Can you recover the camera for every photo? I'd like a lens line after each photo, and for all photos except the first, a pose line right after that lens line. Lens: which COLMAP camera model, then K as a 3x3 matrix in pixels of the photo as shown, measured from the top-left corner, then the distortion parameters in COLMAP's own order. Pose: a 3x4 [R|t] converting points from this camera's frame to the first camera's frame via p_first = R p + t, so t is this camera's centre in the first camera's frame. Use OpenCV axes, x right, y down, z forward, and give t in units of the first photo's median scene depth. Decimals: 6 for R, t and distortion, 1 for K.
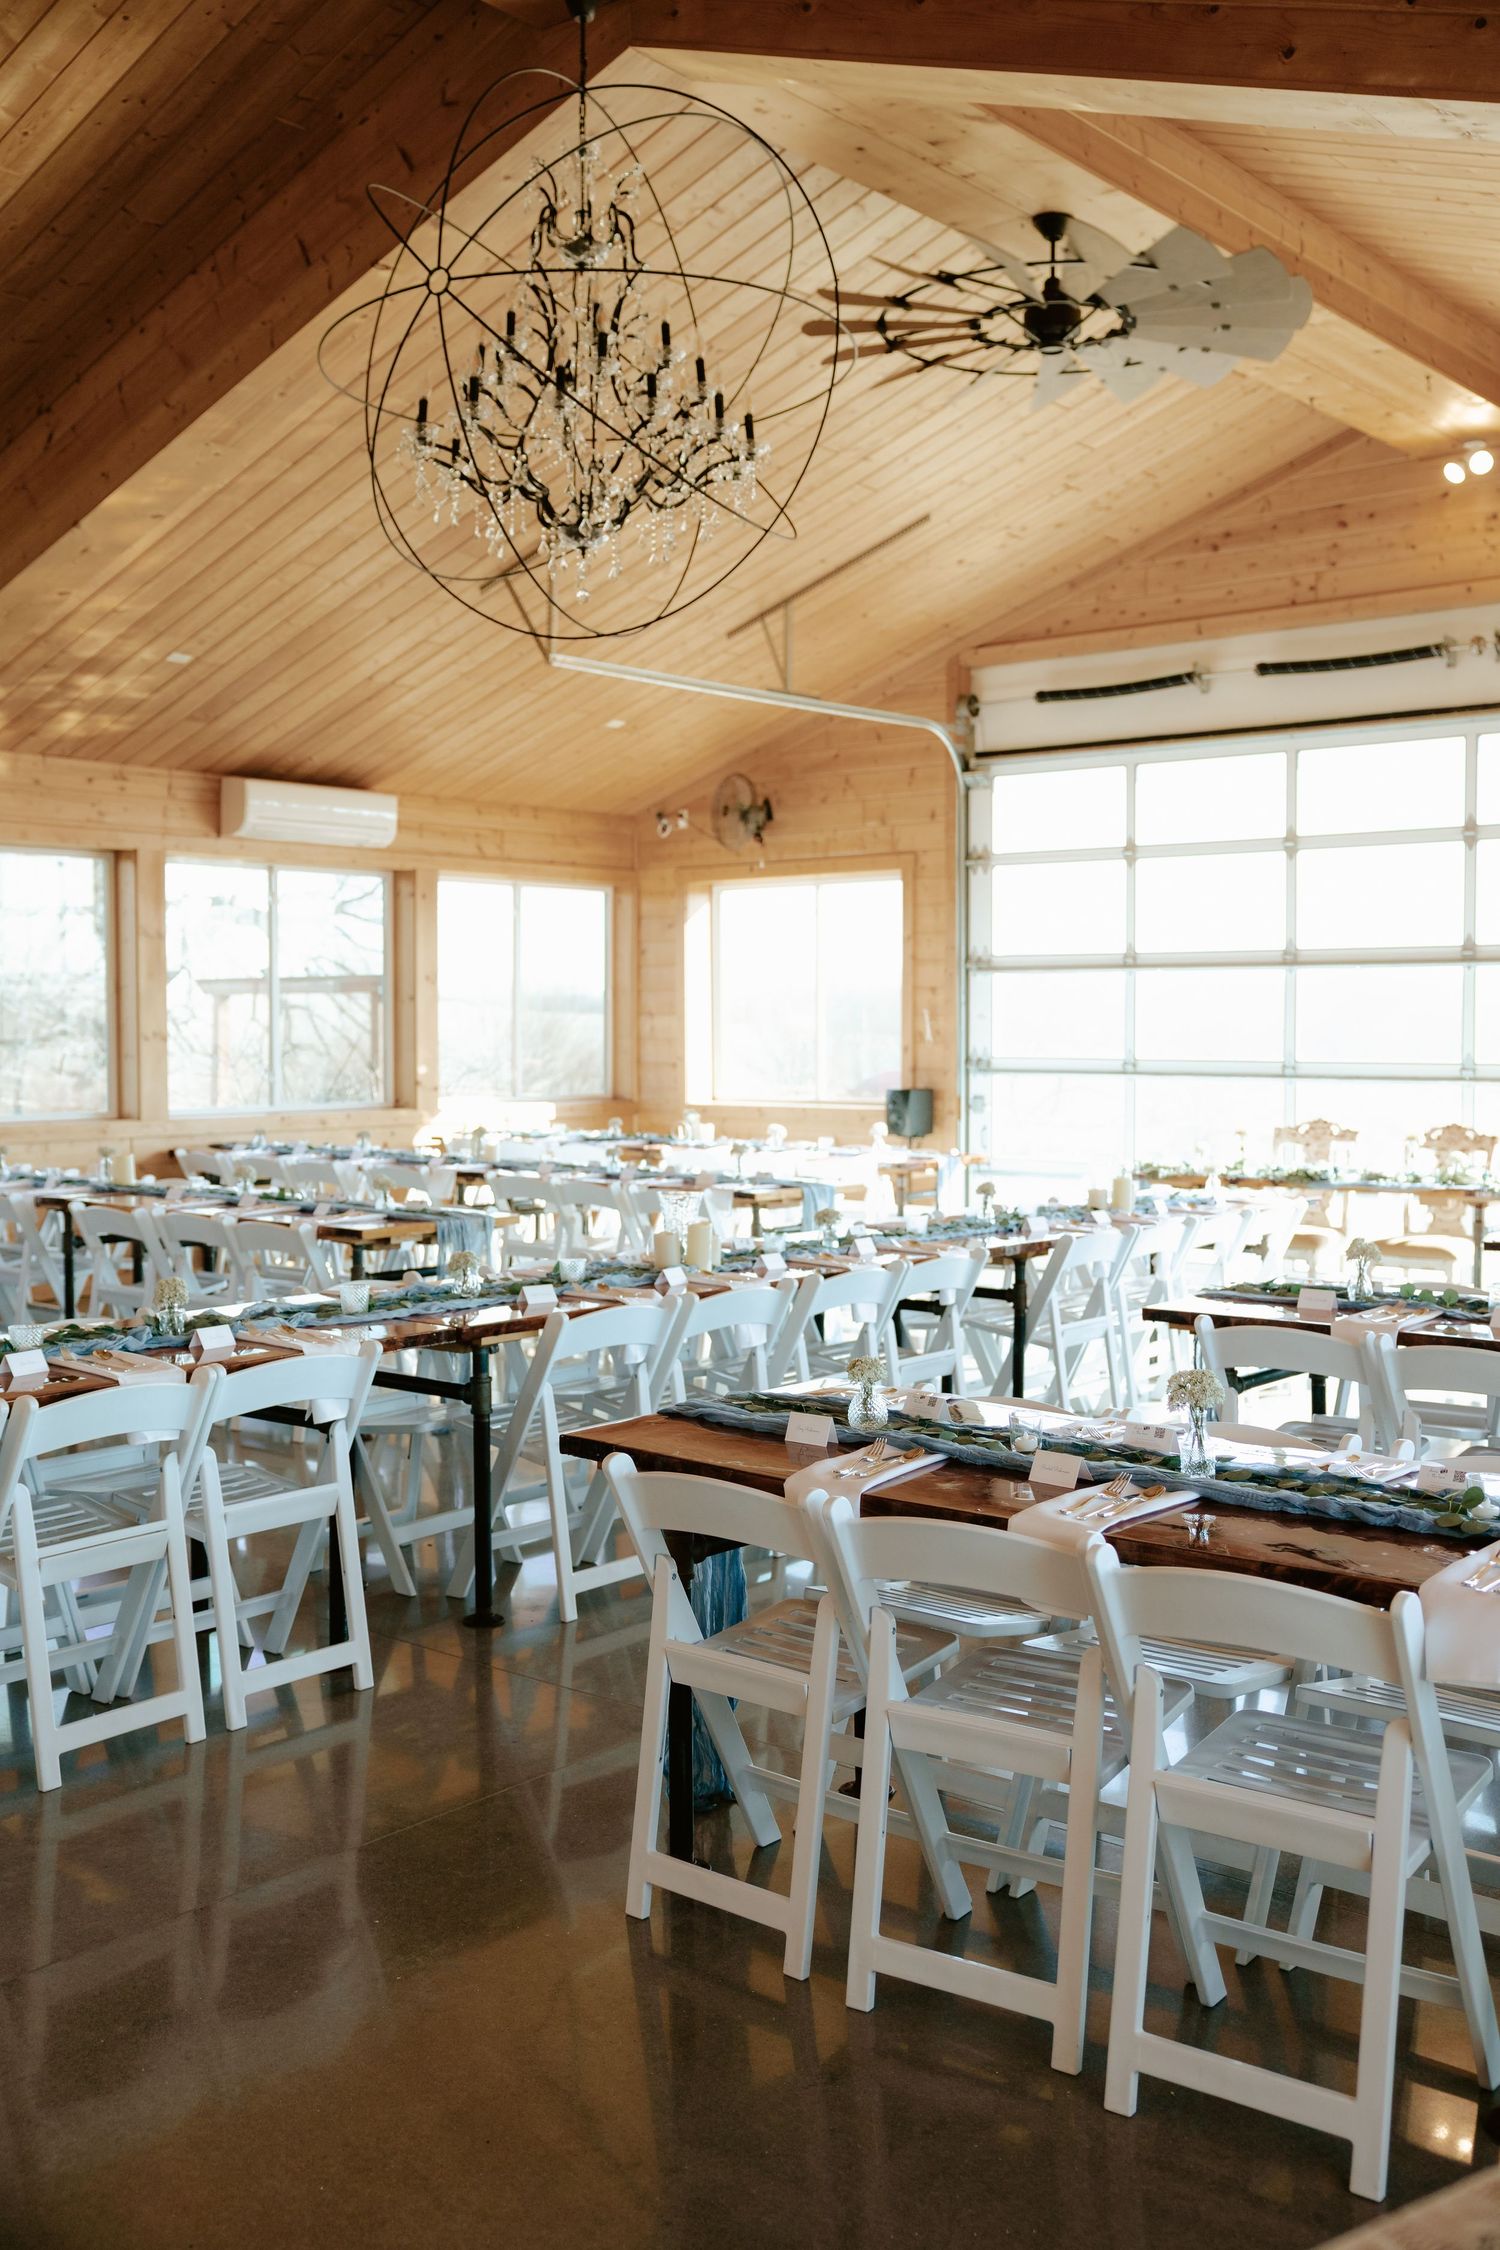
lens RADIAL K [[2158.2, 0, 750.0], [0, 2158.2, 1125.0], [0, 0, 1]] dist [0.002276, 0.017527]
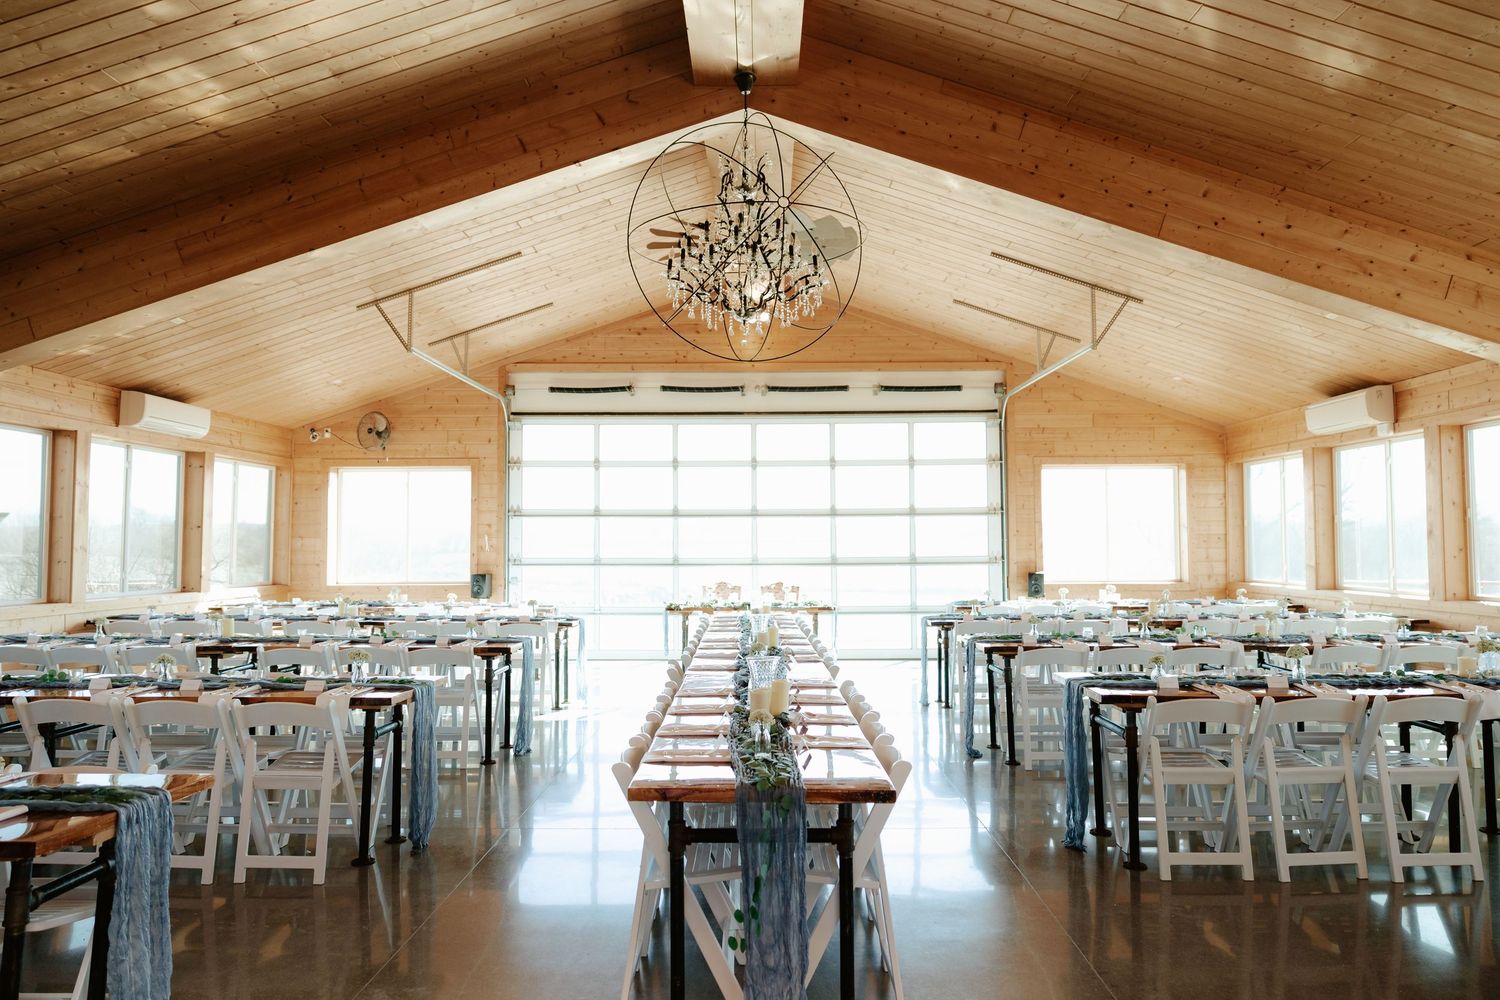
lens RADIAL K [[1021.7, 0, 750.0], [0, 1021.7, 500.0], [0, 0, 1]] dist [0.001638, 0.000320]
pose [[0.768773, 0.026568, 0.638969, -0.351278], [0.031636, 0.996334, -0.079489, -0.002063], [-0.638738, 0.081324, 0.765114, 0.103698]]
